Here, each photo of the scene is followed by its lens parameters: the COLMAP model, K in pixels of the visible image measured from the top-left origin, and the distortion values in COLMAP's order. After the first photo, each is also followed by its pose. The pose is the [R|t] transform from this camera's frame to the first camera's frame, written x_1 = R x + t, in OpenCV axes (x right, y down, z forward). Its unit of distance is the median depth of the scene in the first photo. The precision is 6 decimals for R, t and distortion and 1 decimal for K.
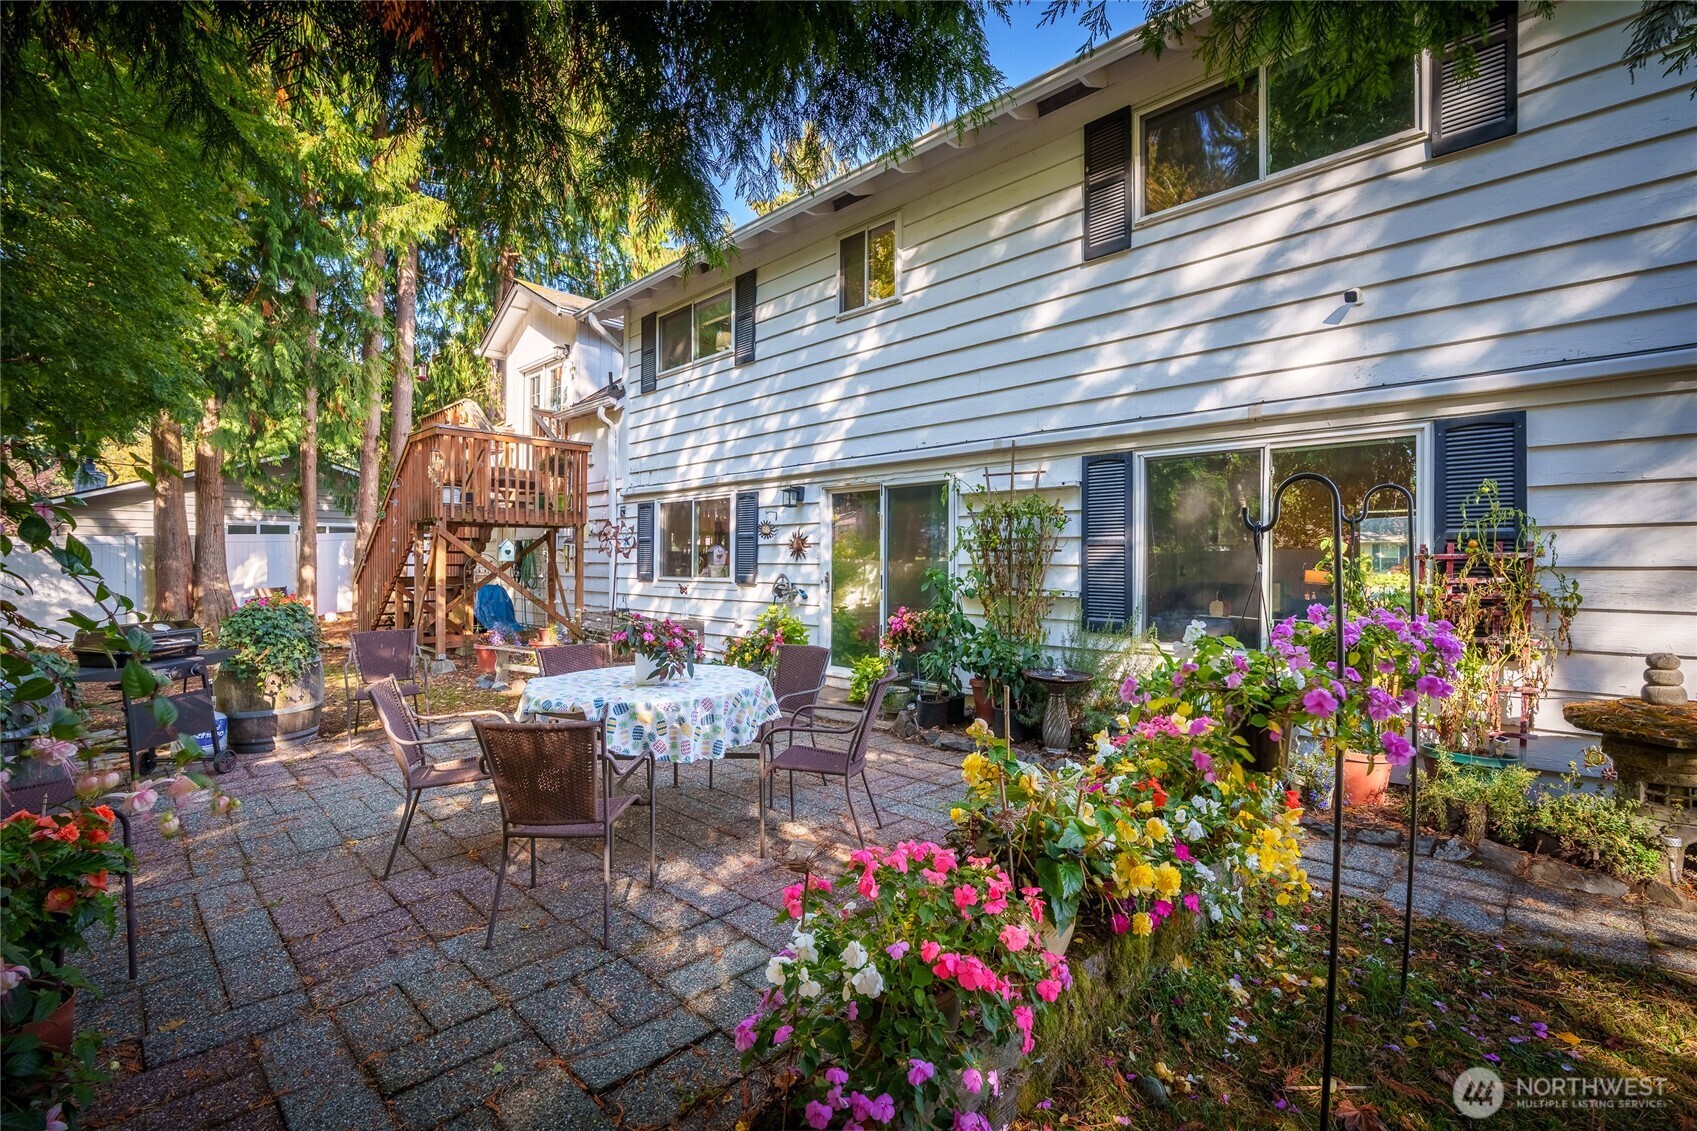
lens RADIAL K [[779.7, 0, 844.5], [0, 779.7, 553.3], [0, 0, 1]] dist [-0.006293, 0.002264]
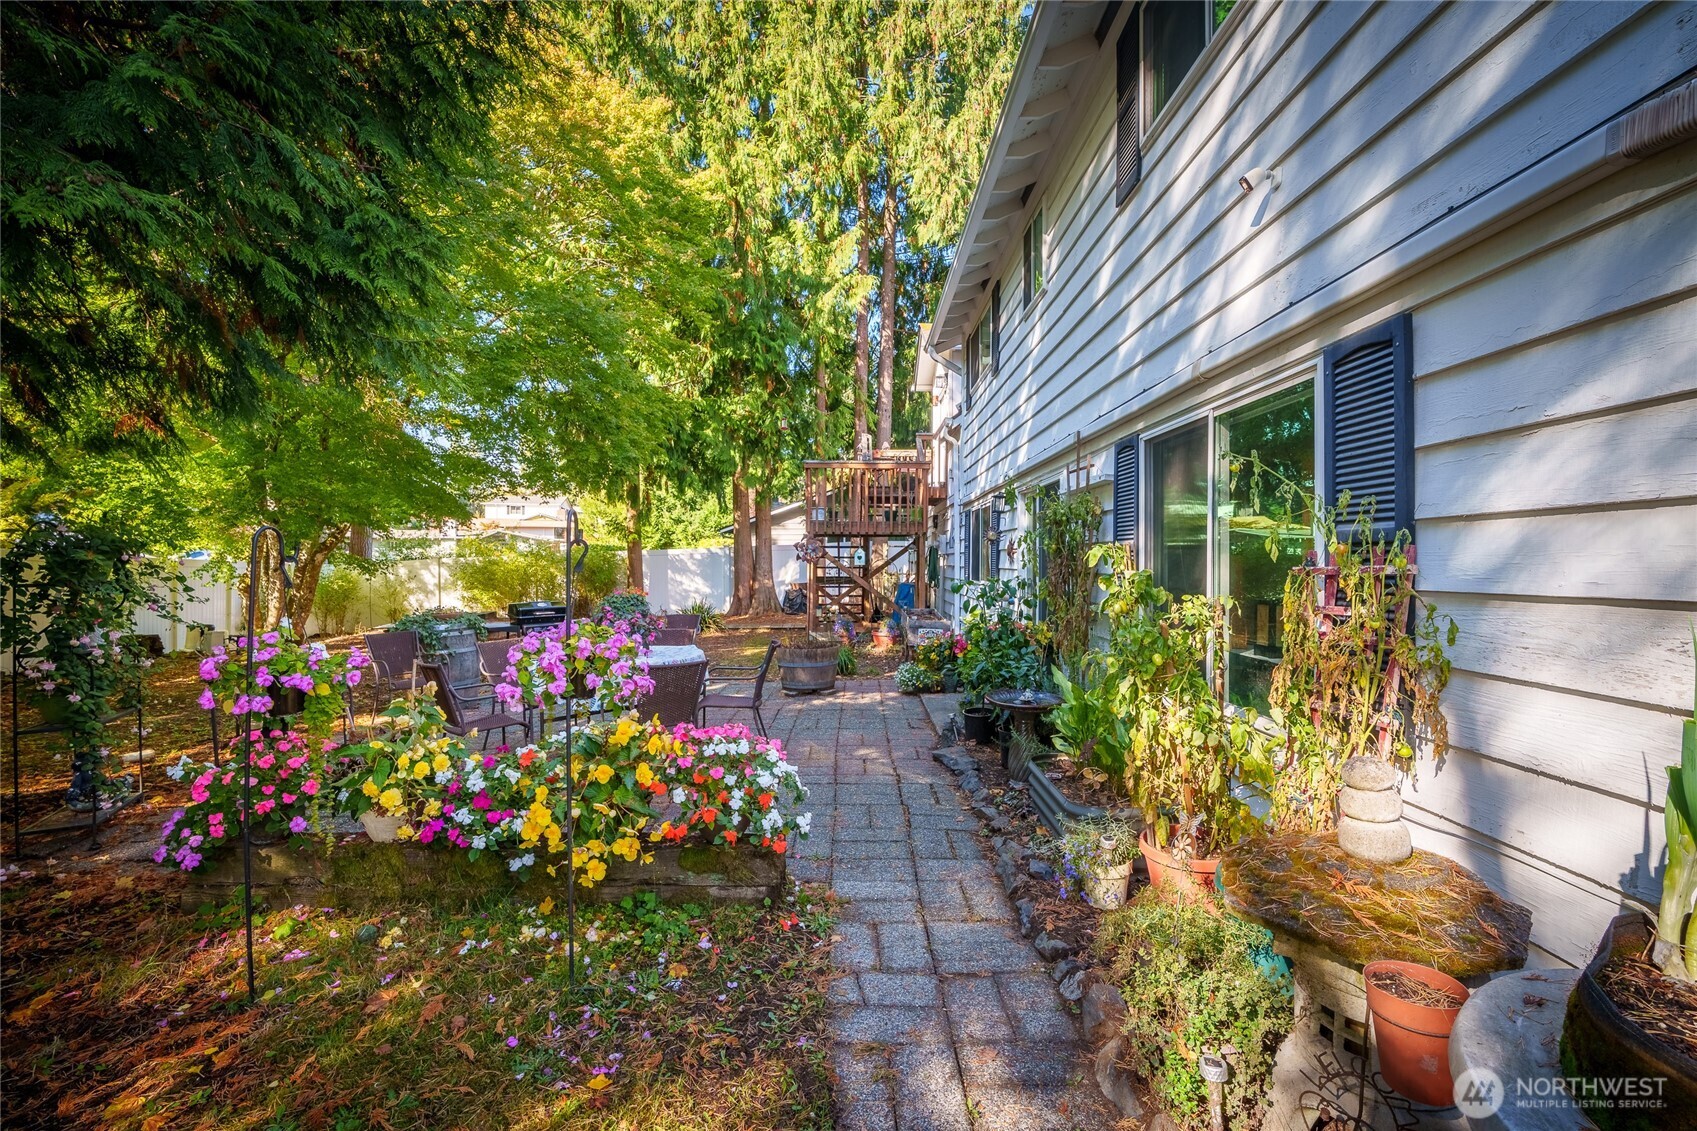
lens RADIAL K [[779.7, 0, 822.5], [0, 779.7, 551.3], [0, 0, 1]] dist [-0.006293, 0.002264]
pose [[0.681315, -0.009132, -0.731934, 0.944181], [0.005754, 0.999958, -0.007120, -0.008755], [0.731968, 0.000640, 0.681339, 0.286539]]
